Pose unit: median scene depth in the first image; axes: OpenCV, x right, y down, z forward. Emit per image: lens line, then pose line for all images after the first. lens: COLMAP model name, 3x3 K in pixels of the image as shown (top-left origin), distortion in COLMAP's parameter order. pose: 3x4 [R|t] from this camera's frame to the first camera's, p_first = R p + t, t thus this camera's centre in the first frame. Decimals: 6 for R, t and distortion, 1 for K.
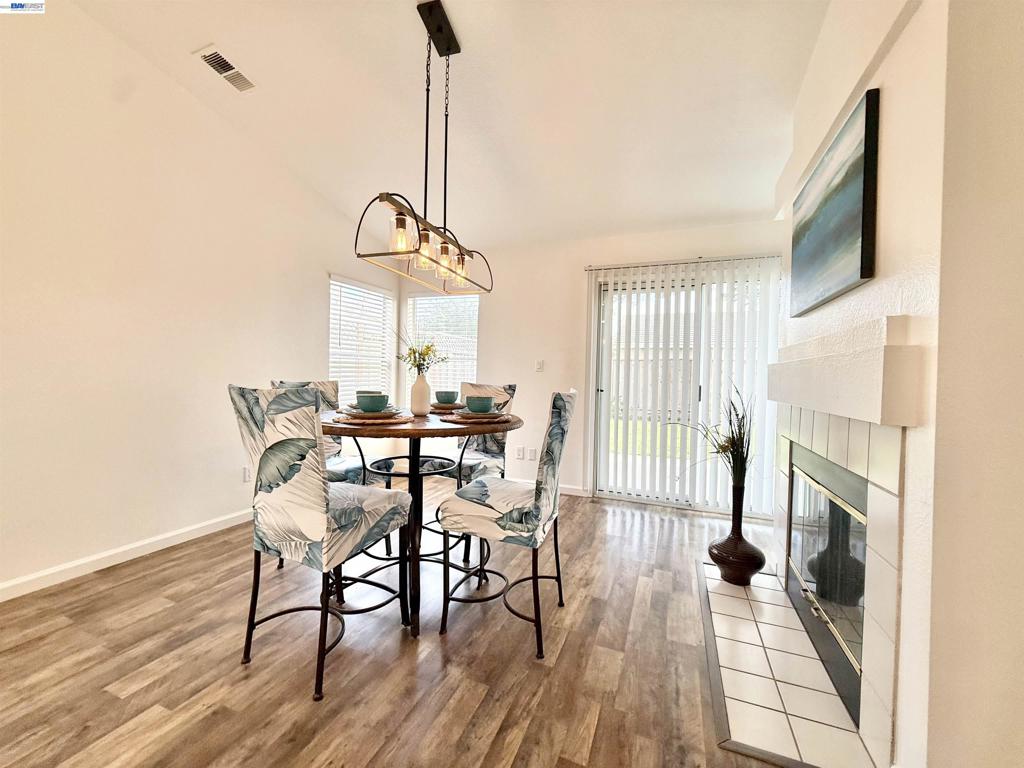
lens RADIAL K [[407.4, 0, 512.0], [0, 407.4, 384.0], [0, 0, 1]] dist [-0.000388, 0.000467]
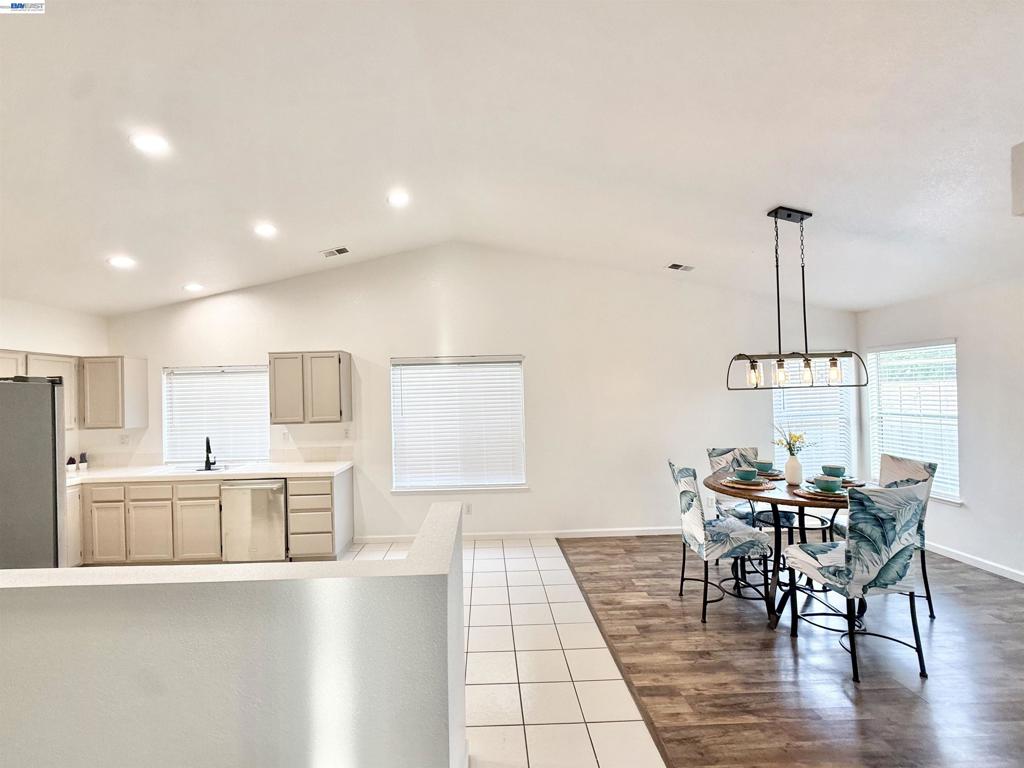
lens RADIAL K [[426.3, 0, 485.1], [0, 426.3, 394.2], [0, 0, 1]] dist [0.001776, 0.000199]
pose [[0.371097, -0.039461, -0.927755, 0.926314], [0.023385, 0.999177, -0.033145, -0.257416], [0.928300, -0.009395, 0.371714, -0.643152]]
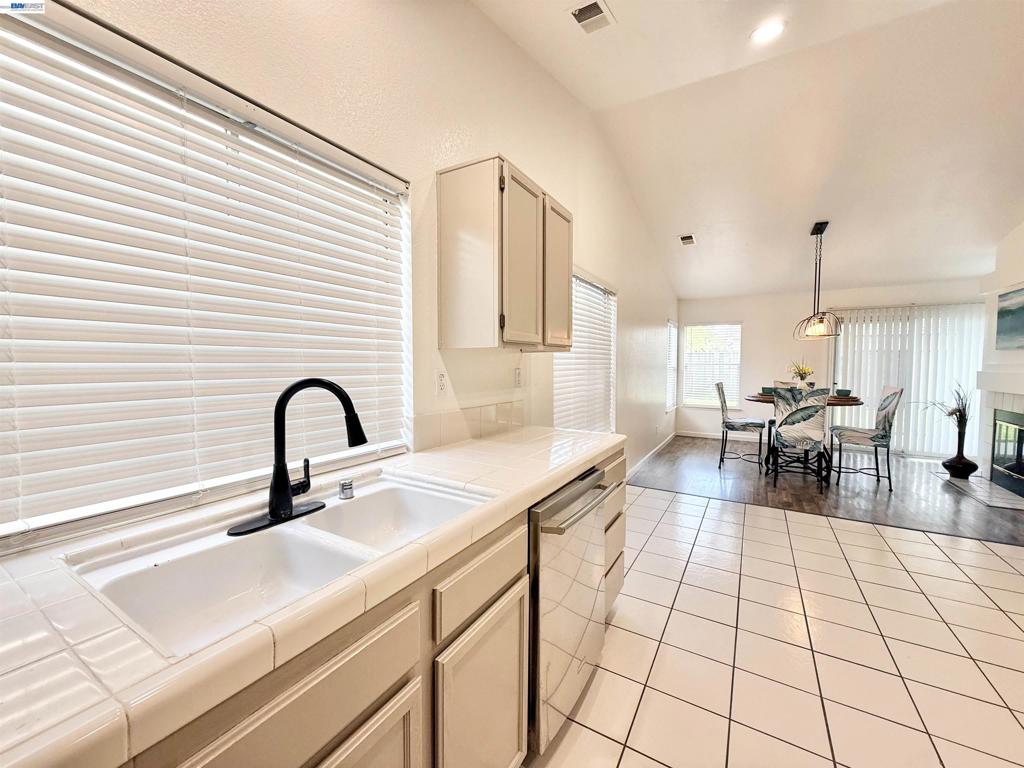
lens RADIAL K [[407.4, 0, 512.0], [0, 407.4, 384.0], [0, 0, 1]] dist [-0.000388, 0.000467]
pose [[0.987808, -0.014052, -0.155045, -1.808991], [0.018854, 0.999386, 0.029544, -0.122036], [0.154534, -0.032107, 0.987466, -1.820523]]
